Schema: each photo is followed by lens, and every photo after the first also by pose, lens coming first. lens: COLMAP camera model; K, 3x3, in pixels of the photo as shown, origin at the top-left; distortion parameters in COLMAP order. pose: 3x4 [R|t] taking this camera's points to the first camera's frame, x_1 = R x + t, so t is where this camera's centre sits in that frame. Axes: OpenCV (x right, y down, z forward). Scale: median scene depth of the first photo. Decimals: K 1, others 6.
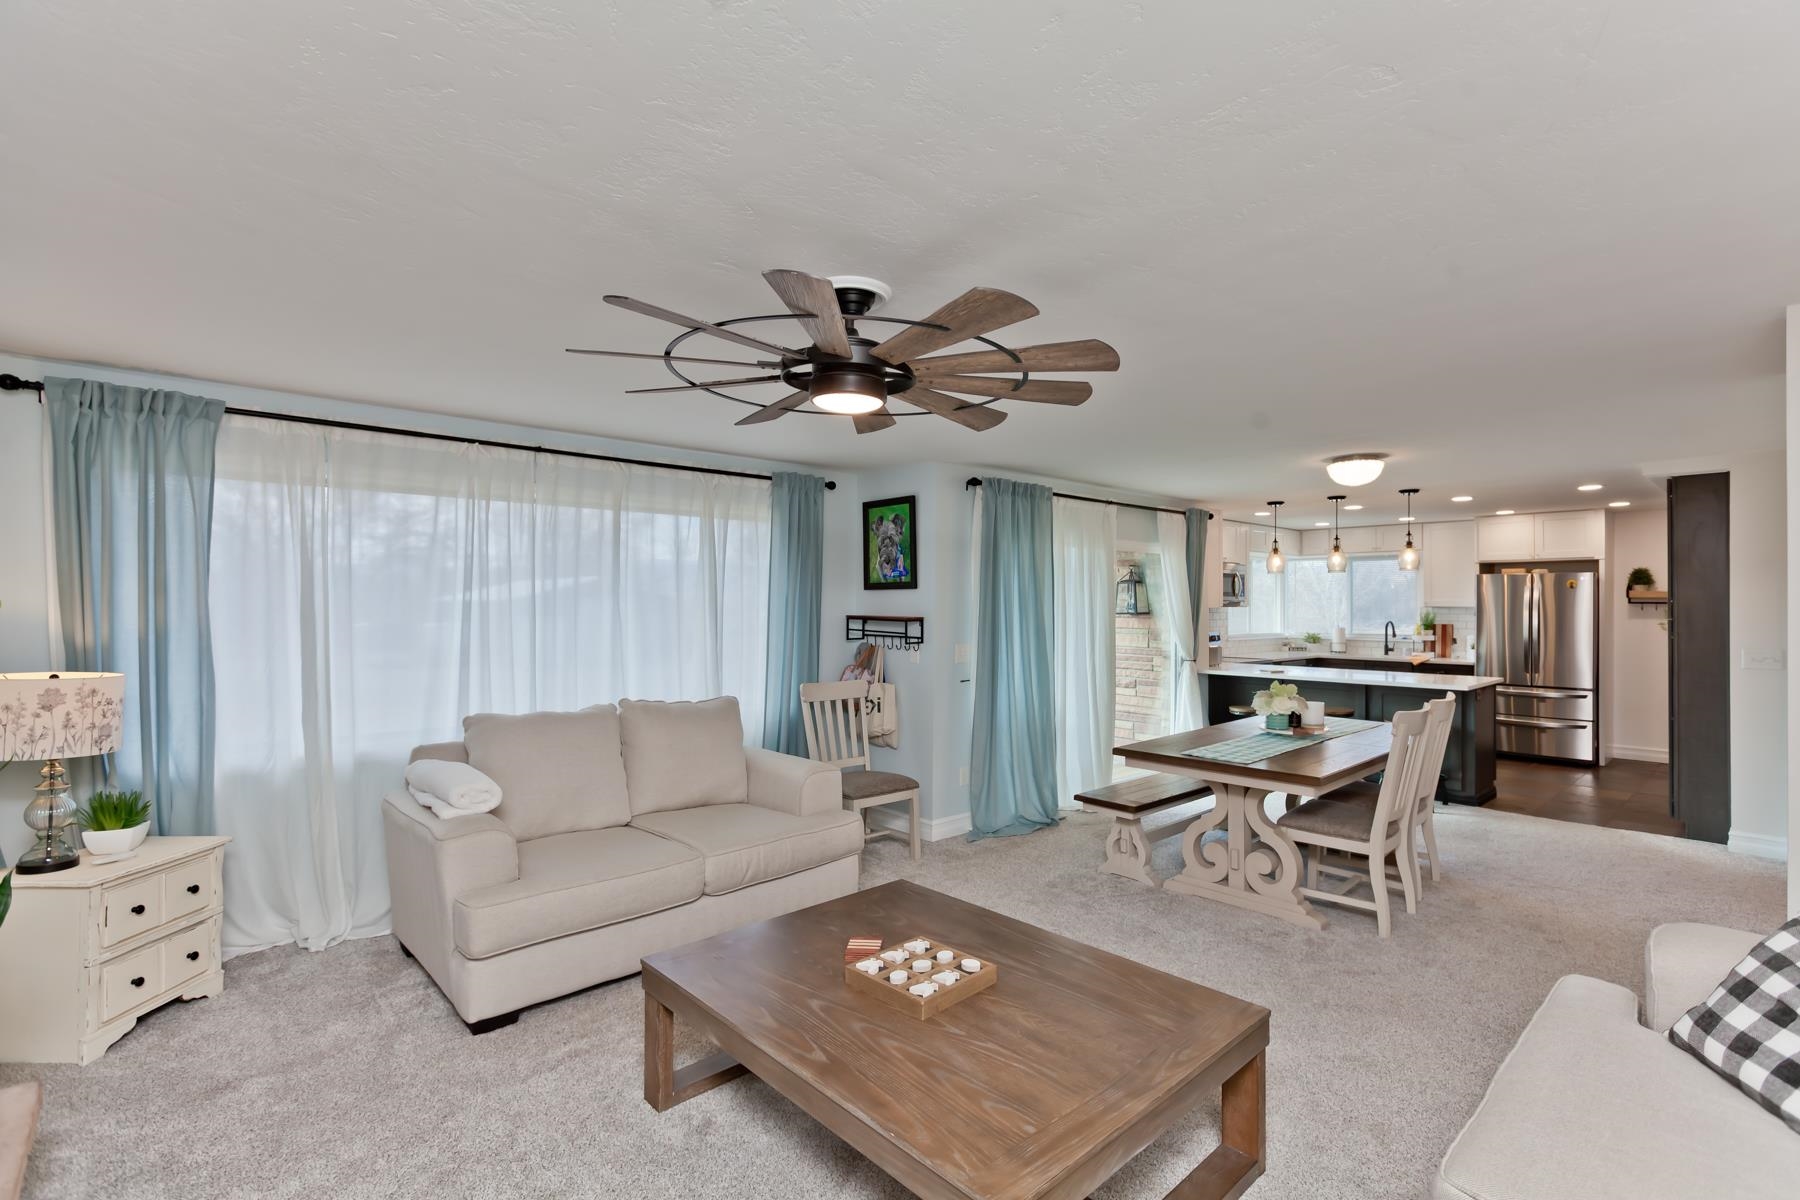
lens RADIAL K [[833.3, 0, 904.2], [0, 833.3, 599.2], [0, 0, 1]] dist [-0.001434, 0.000302]
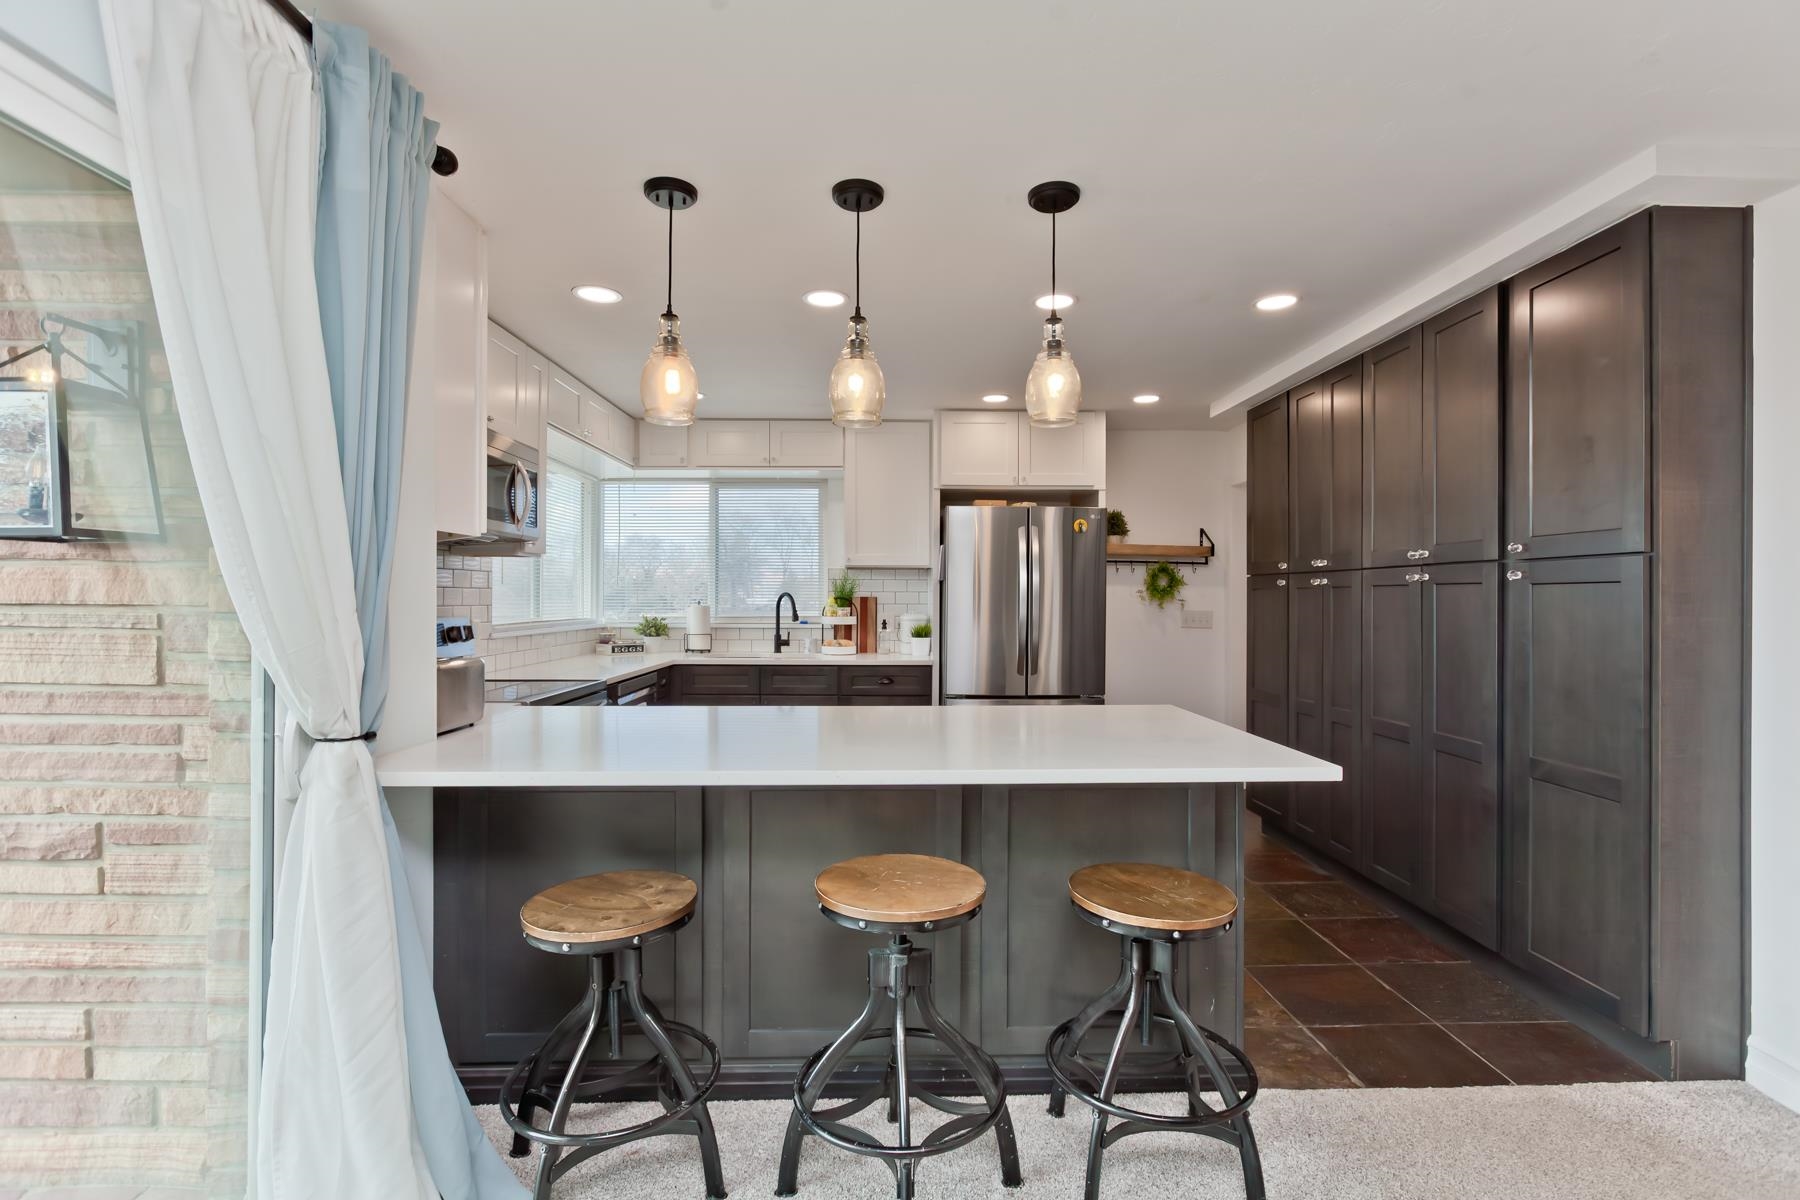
lens RADIAL K [[825.9, 0, 903.2], [0, 825.9, 598.4], [0, 0, 1]] dist [-0.004951, 0.000161]
pose [[0.657010, -0.002204, 0.753879, 0.272238], [-0.005441, 0.999956, 0.007665, 0.033106], [-0.753862, -0.009138, 0.656969, 0.734130]]
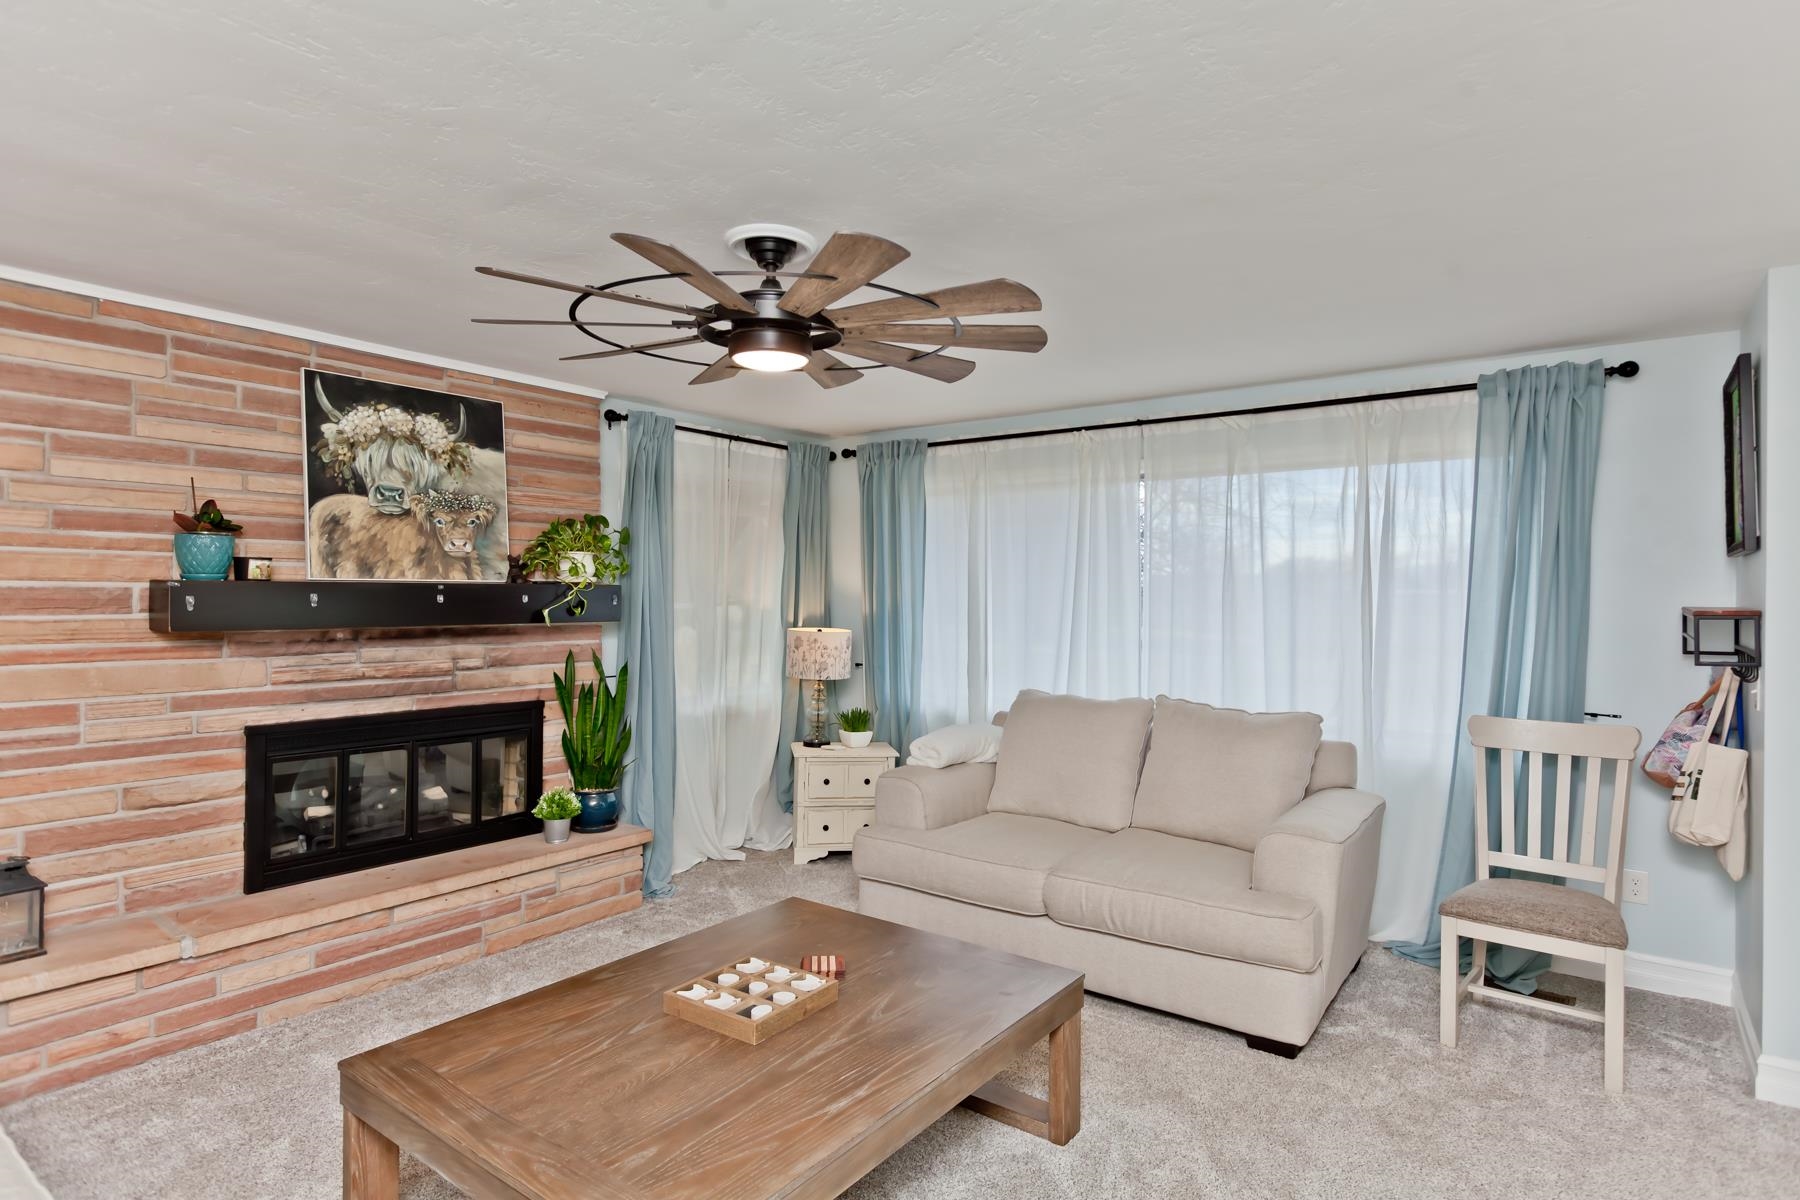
lens RADIAL K [[952.7, 0, 905.1], [0, 952.7, 593.7], [0, 0, 1]] dist [-0.000957, -0.000058]
pose [[0.187534, -0.002738, -0.982254, 0.333910], [-0.000094, 0.999996, -0.002805, 0.009843], [0.982258, 0.000619, 0.187533, 0.313457]]
